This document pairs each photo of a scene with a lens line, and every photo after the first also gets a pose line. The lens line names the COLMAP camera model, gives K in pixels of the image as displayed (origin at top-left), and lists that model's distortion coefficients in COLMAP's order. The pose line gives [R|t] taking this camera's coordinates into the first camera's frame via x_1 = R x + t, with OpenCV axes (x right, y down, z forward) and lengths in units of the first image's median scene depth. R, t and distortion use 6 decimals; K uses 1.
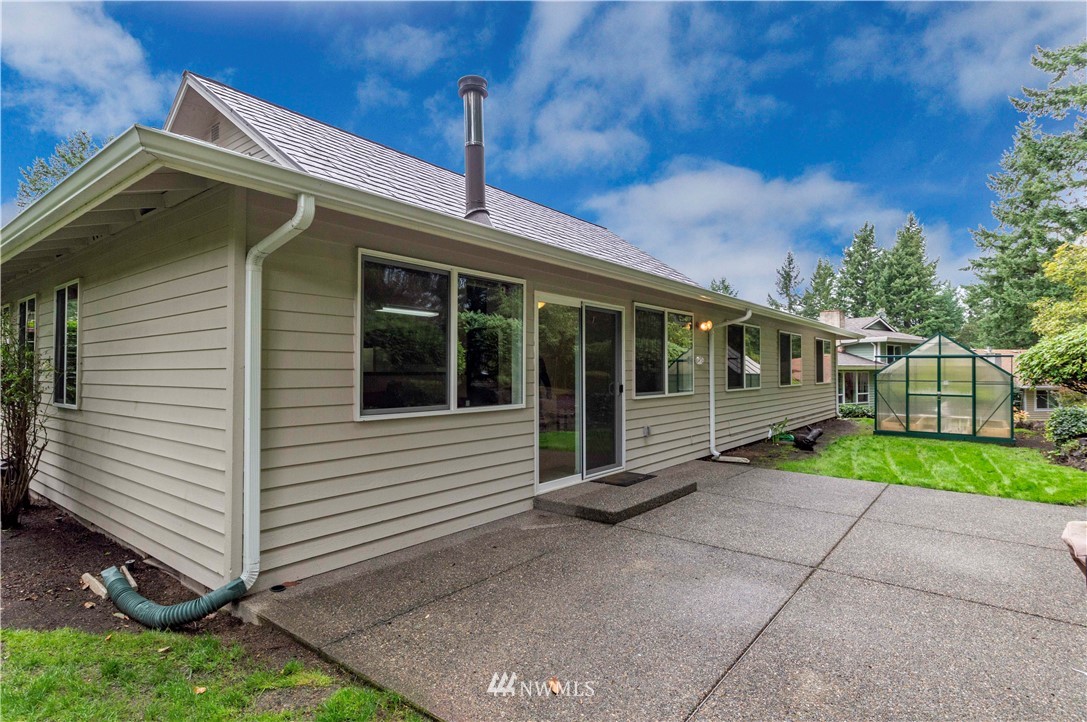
lens RADIAL K [[561.0, 0, 540.0], [0, 561.0, 356.1], [0, 0, 1]] dist [-0.005724, -0.001751]
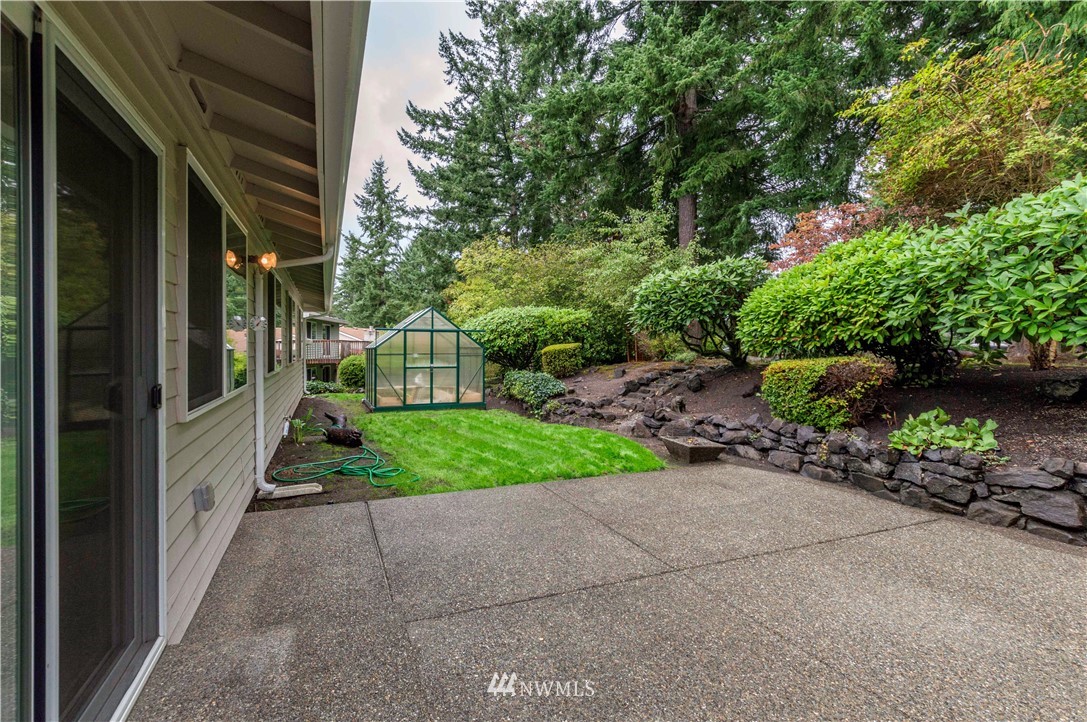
lens RADIAL K [[487.3, 0, 548.0], [0, 487.3, 340.2], [0, 0, 1]] dist [-0.003437, 0.000547]
pose [[0.449448, 0.005027, 0.893293, -0.002597], [-0.017650, 0.999839, 0.003253, 0.011516], [-0.893132, -0.017229, 0.449464, 0.382829]]
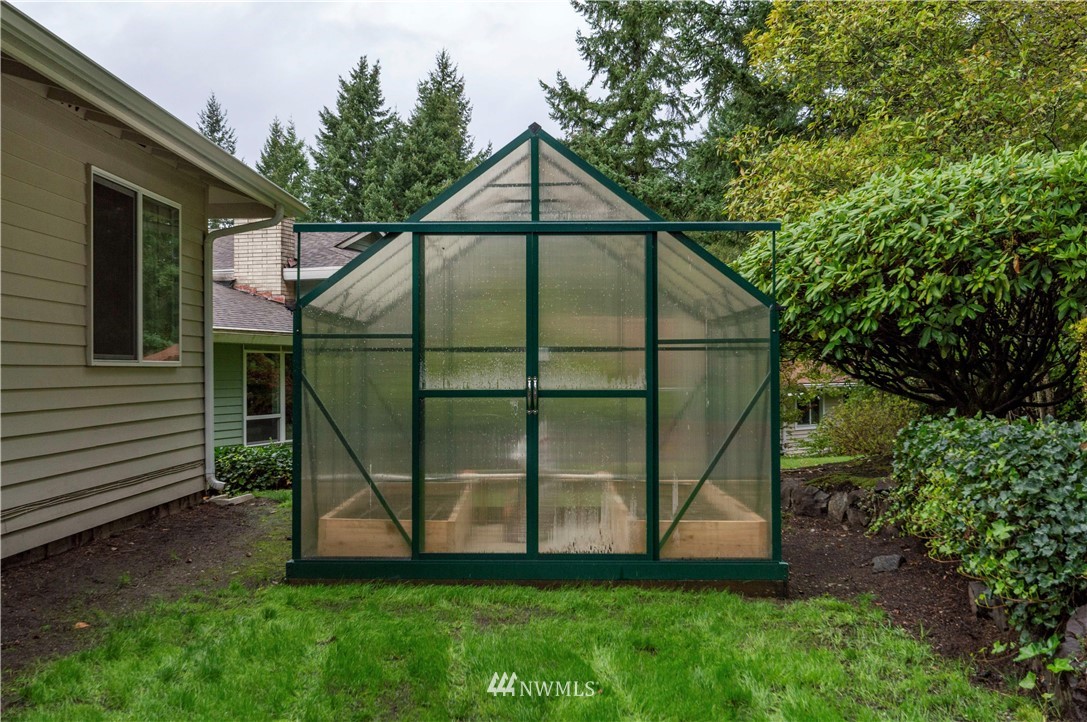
lens RADIAL K [[1232.7, 0, 545.2], [0, 1232.7, 355.6], [0, 0, 1]] dist [0.002520, 0.000000]
pose [[0.784155, 0.002569, 0.620560, 0.384594], [-0.008128, 0.999948, 0.006132, 0.049407], [-0.620512, -0.009853, 0.784135, 0.572694]]
